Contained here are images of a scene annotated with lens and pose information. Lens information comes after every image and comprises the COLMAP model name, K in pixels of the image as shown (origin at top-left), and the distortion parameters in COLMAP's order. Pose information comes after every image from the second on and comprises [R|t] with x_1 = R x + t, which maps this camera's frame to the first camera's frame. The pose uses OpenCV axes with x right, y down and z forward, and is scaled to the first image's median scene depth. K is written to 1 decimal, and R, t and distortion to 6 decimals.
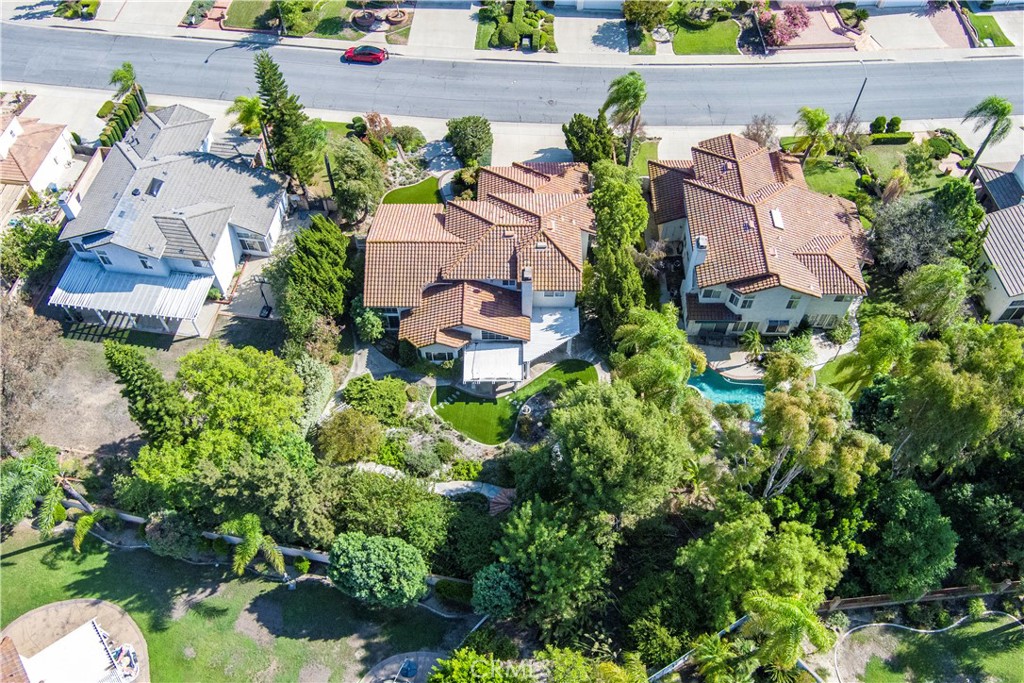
lens RADIAL K [[829.2, 0, 512.0], [0, 829.2, 341.5], [0, 0, 1]] dist [-0.063993, 0.006952]
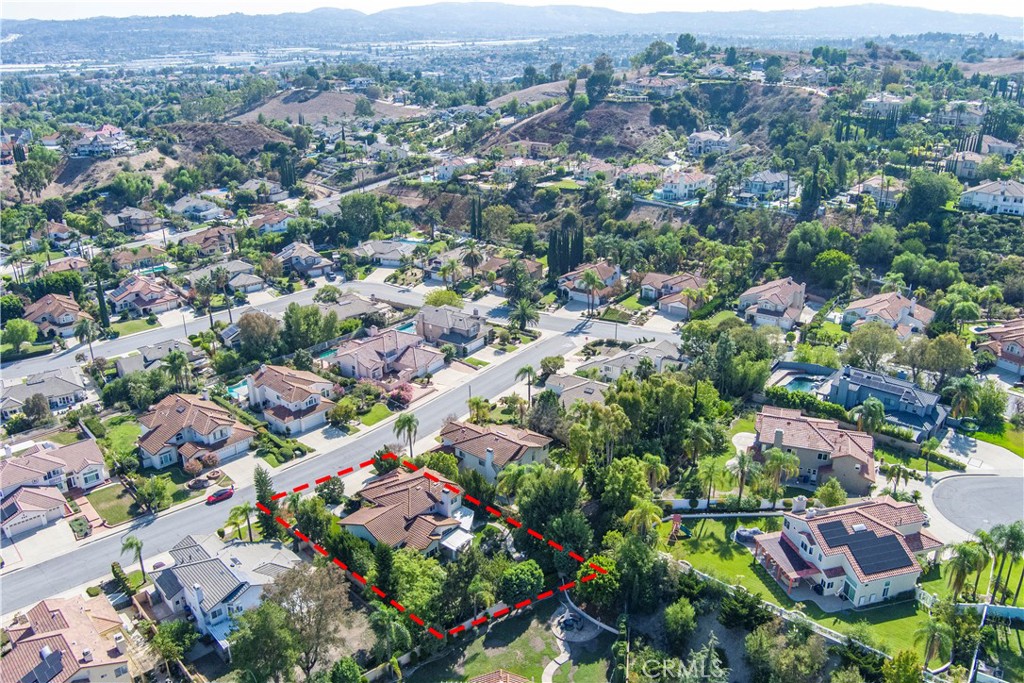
lens RADIAL K [[829.2, 0, 512.0], [0, 829.2, 341.5], [0, 0, 1]] dist [-0.063993, 0.006952]
pose [[0.643158, -0.286312, 0.710193, -1.073898], [0.635770, 0.716591, -0.286869, 0.301733], [-0.426783, 0.636022, 0.642909, -0.529969]]
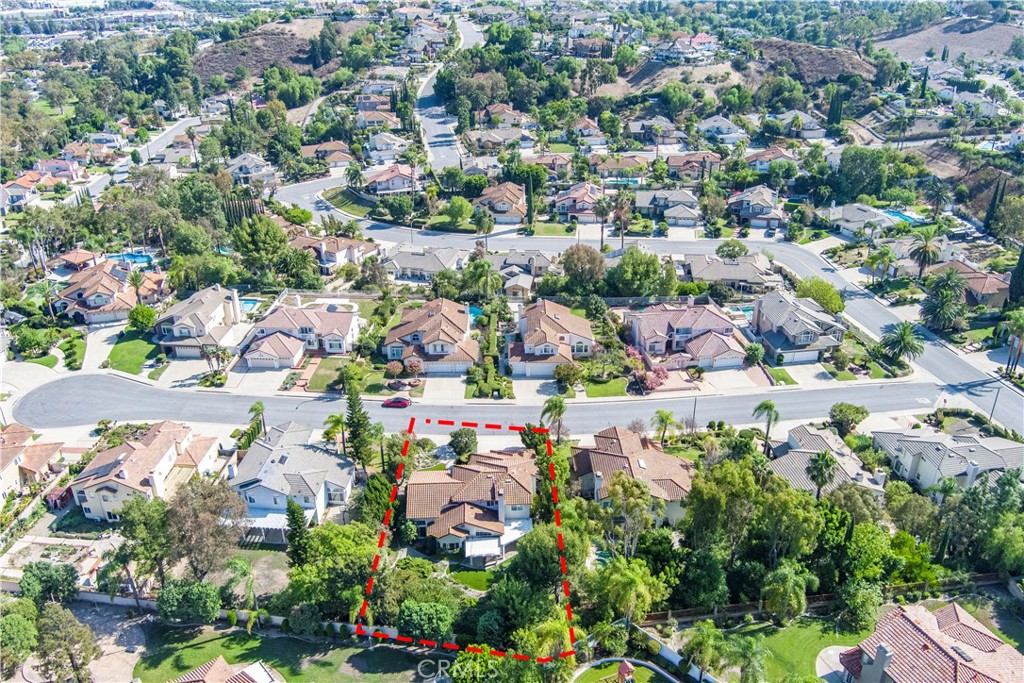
lens RADIAL K [[829.2, 0, 512.0], [0, 829.2, 341.5], [0, 0, 1]] dist [-0.063993, 0.006952]
pose [[0.998789, -0.028456, 0.040134, -0.017816], [0.044274, 0.875598, -0.481008, 0.436265], [-0.021454, 0.482202, 0.875797, -0.632503]]
